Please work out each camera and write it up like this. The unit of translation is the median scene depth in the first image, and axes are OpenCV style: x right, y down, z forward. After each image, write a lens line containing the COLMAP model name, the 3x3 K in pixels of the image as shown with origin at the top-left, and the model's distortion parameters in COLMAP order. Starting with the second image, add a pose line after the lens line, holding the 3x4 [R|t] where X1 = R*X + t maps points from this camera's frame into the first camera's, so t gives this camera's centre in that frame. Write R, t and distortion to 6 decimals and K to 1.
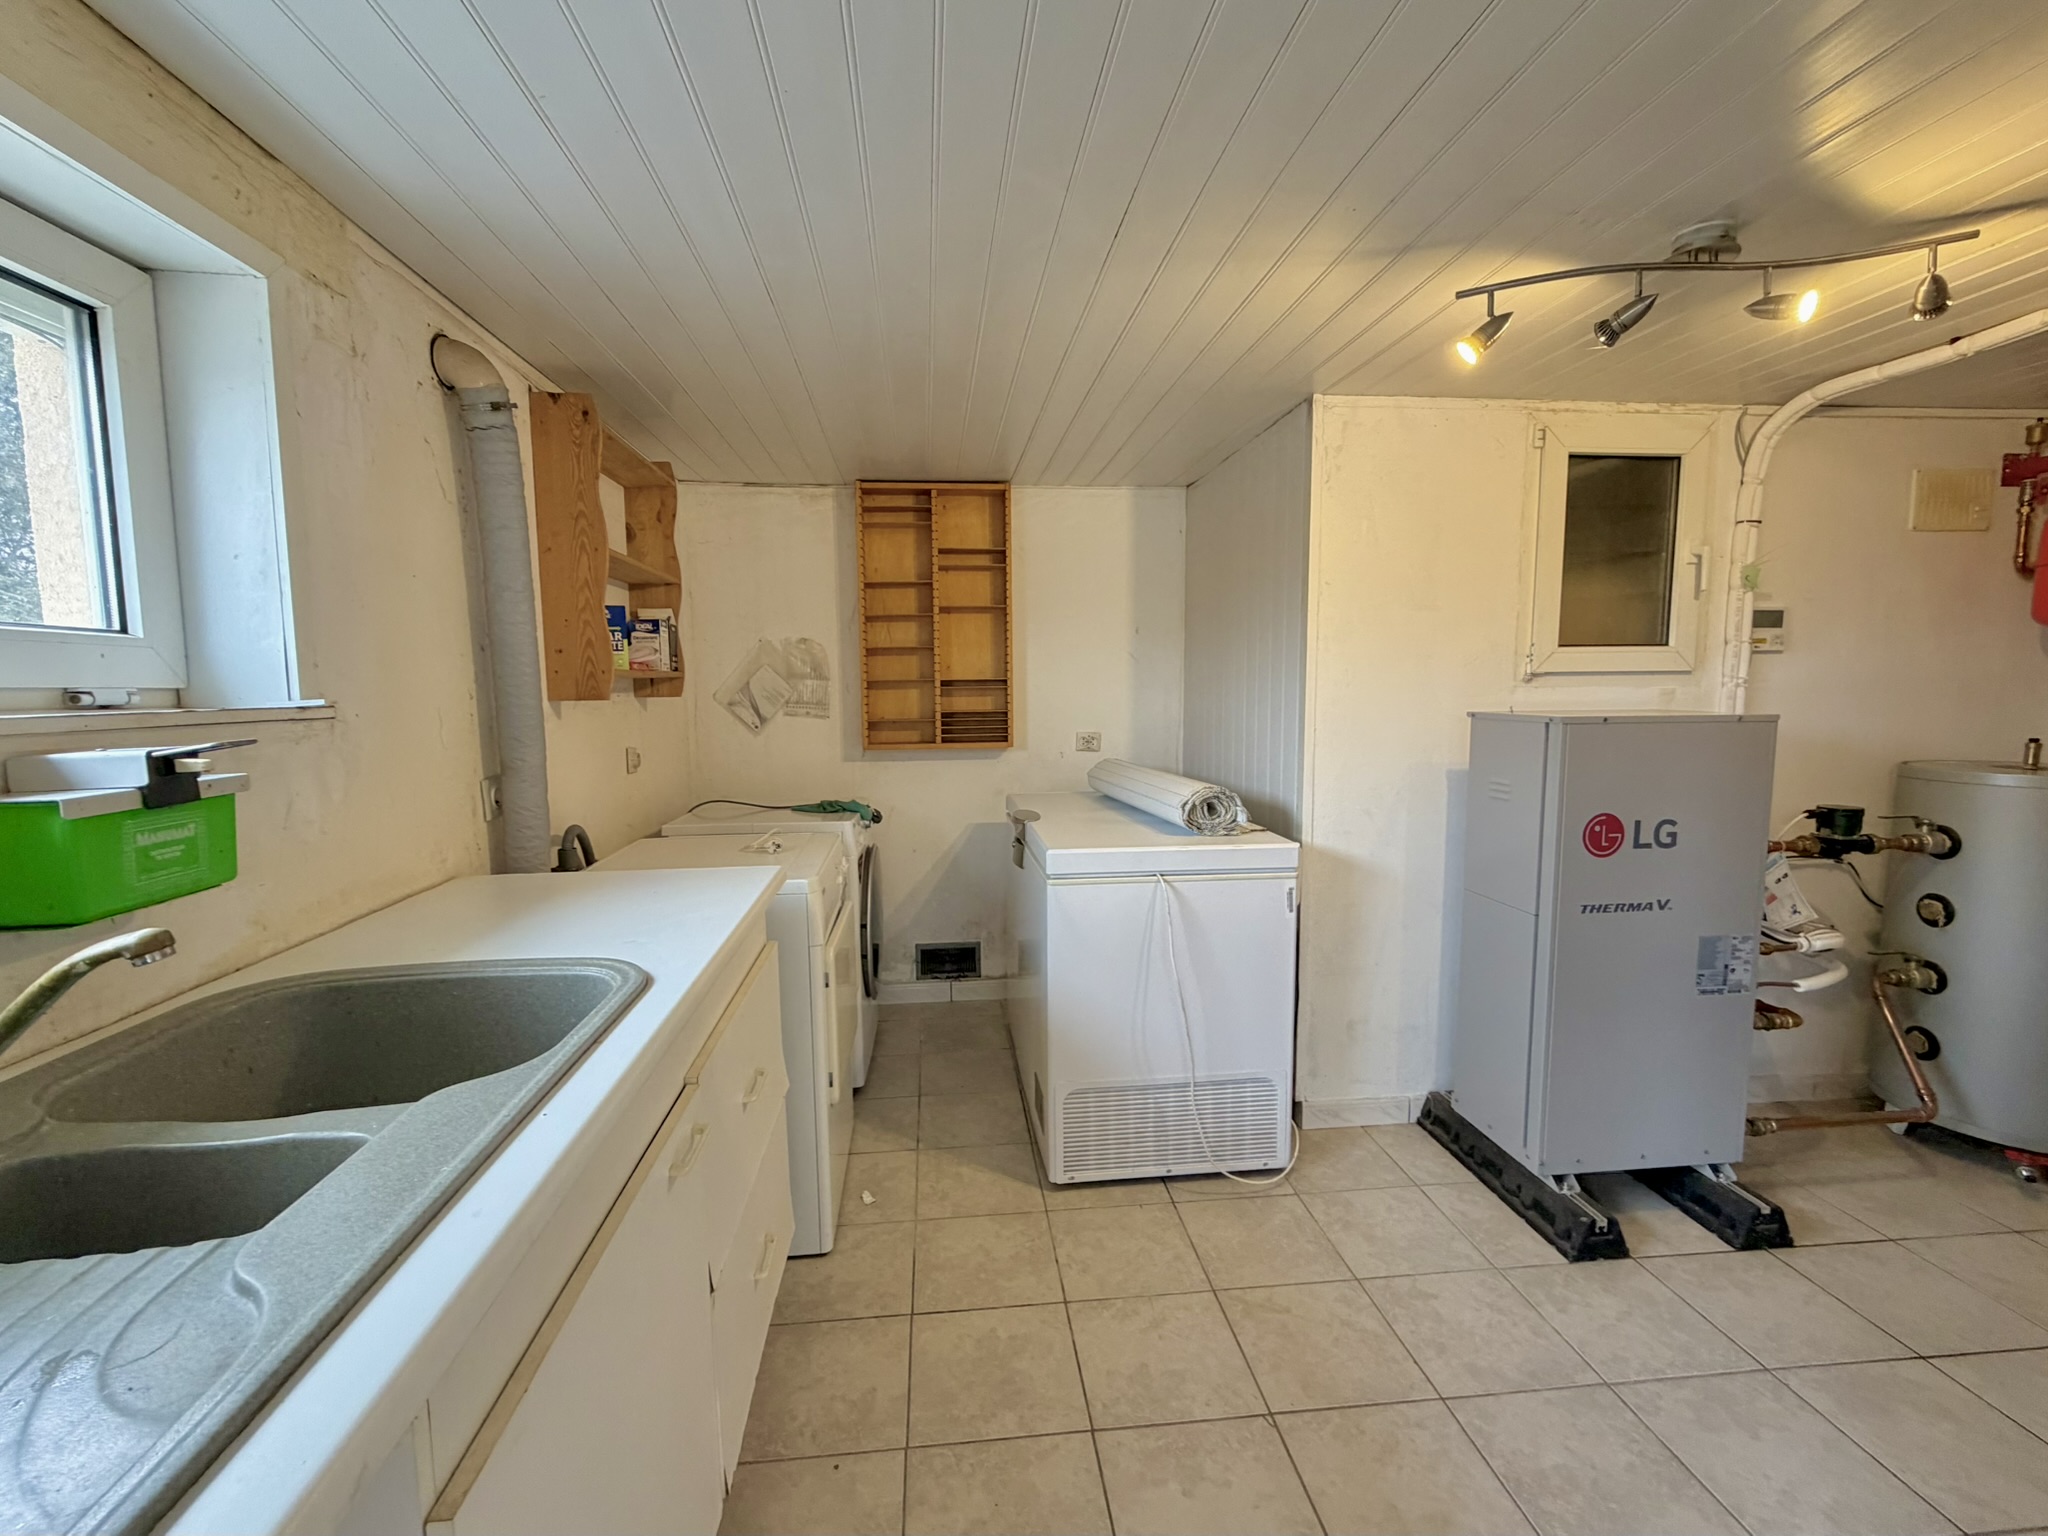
lens RADIAL K [[818.8, 0, 1017.3], [0, 818.8, 760.1], [0, 0, 1]] dist [0.000499, -0.000189]
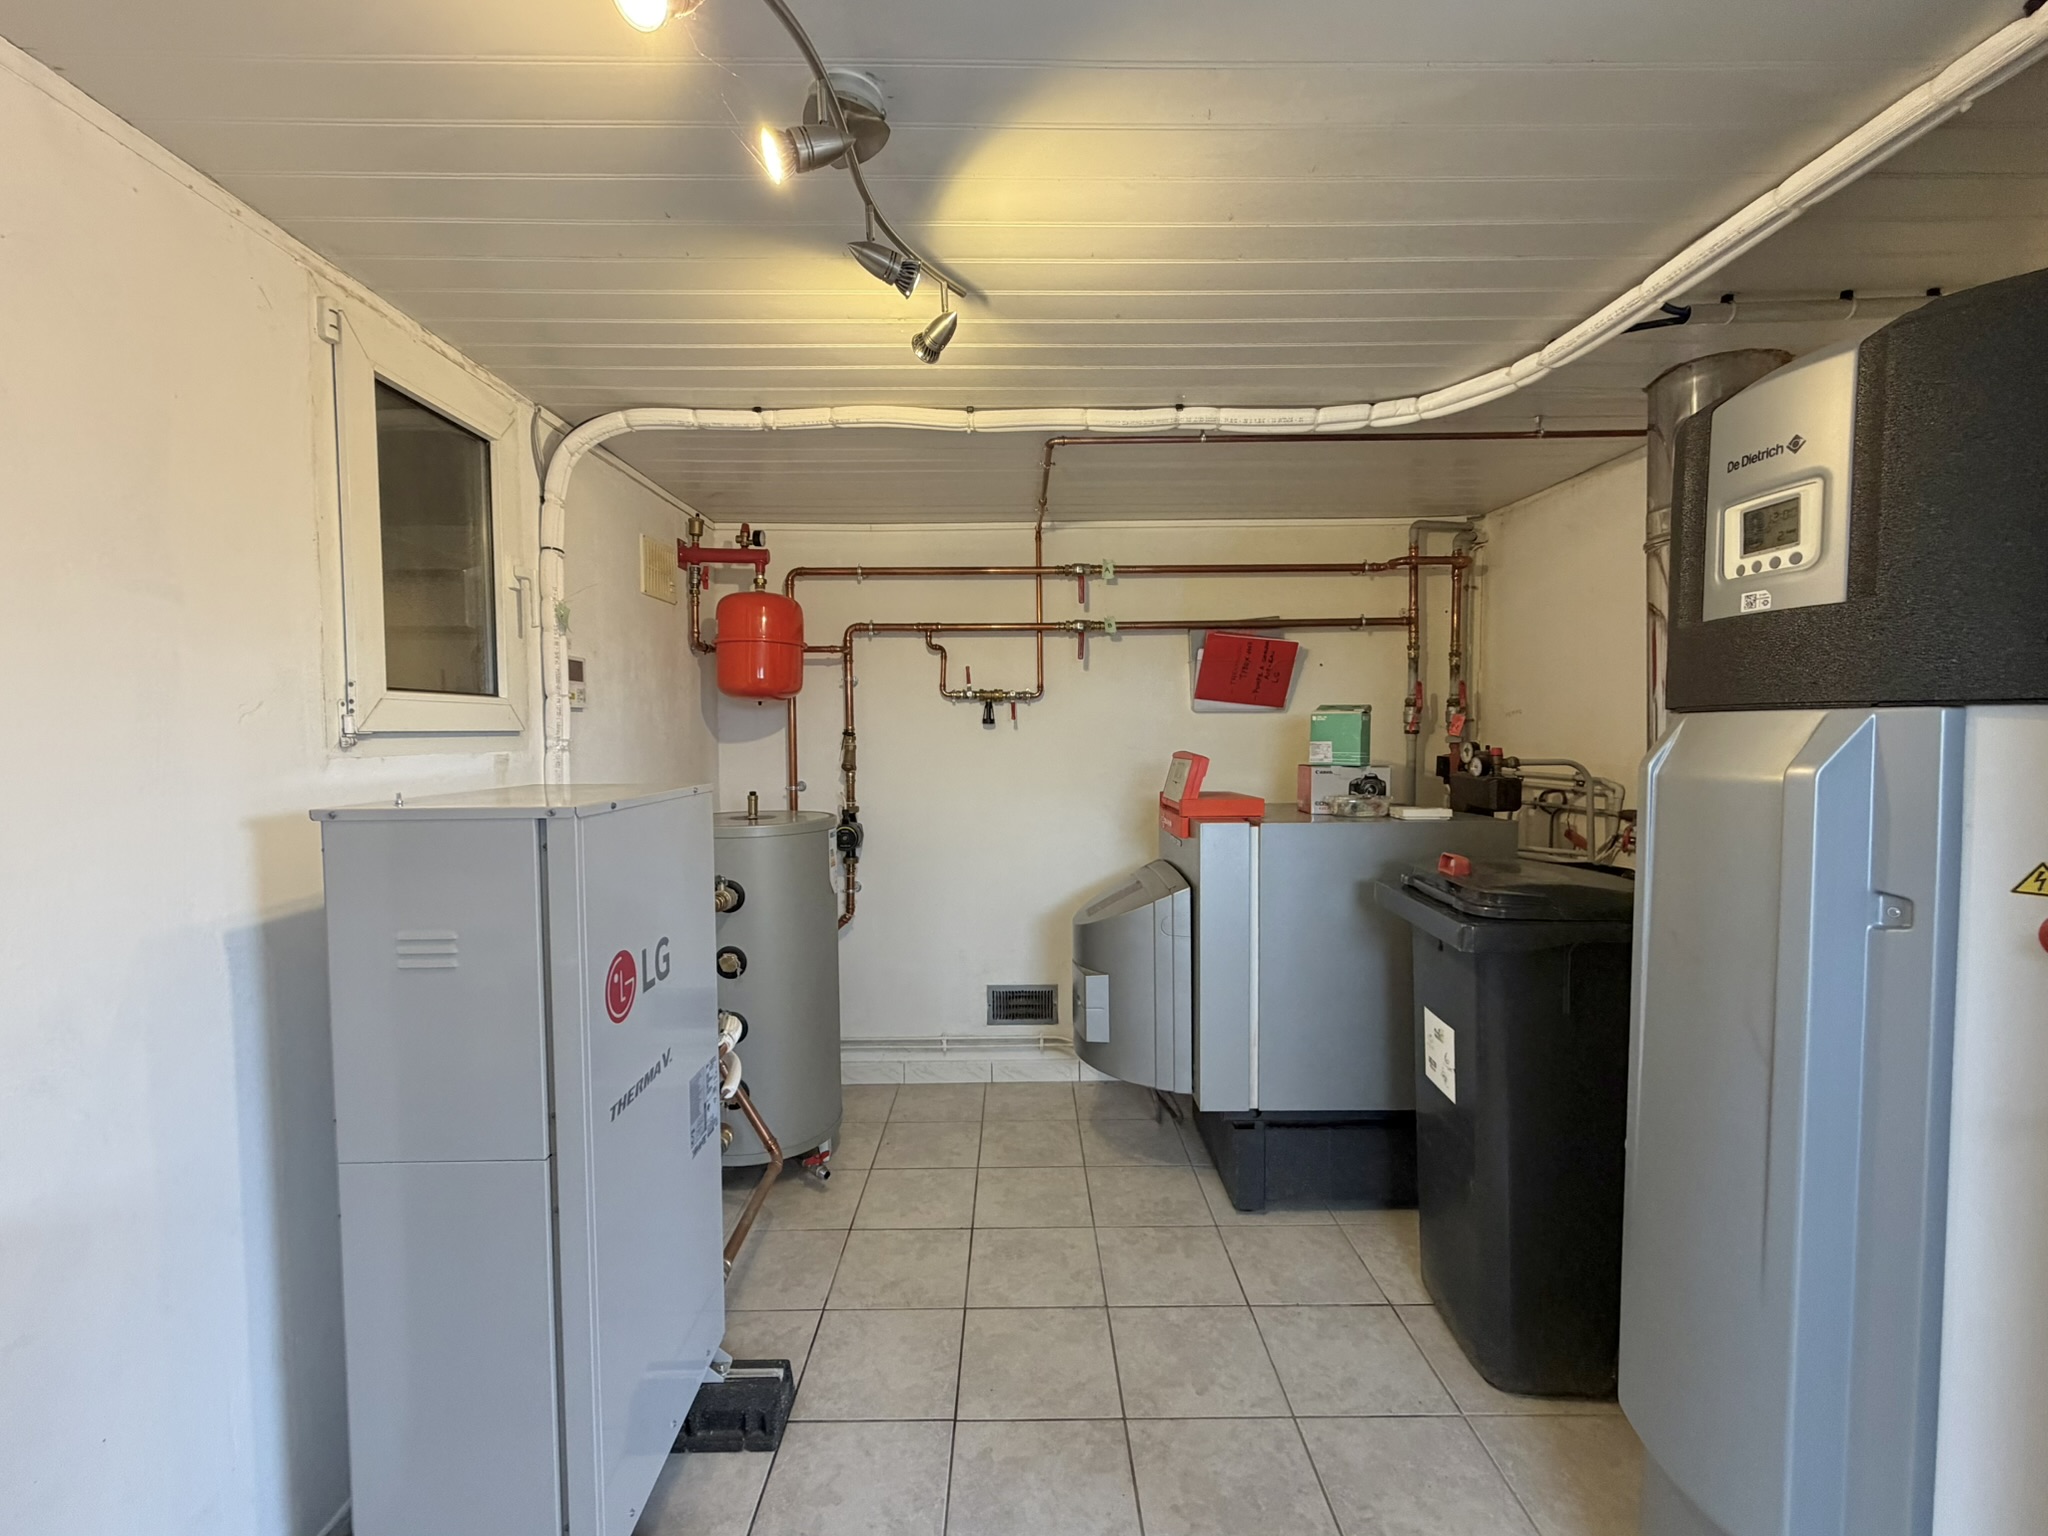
lens RADIAL K [[873.1, 0, 1025.6], [0, 873.1, 772.7], [0, 0, 1]] dist [-0.004887, -0.000610]
pose [[0.083595, -0.040308, 0.995684, 0.058872], [0.102972, 0.994182, 0.031602, -0.049624], [-0.991165, 0.099886, 0.087260, 0.487540]]
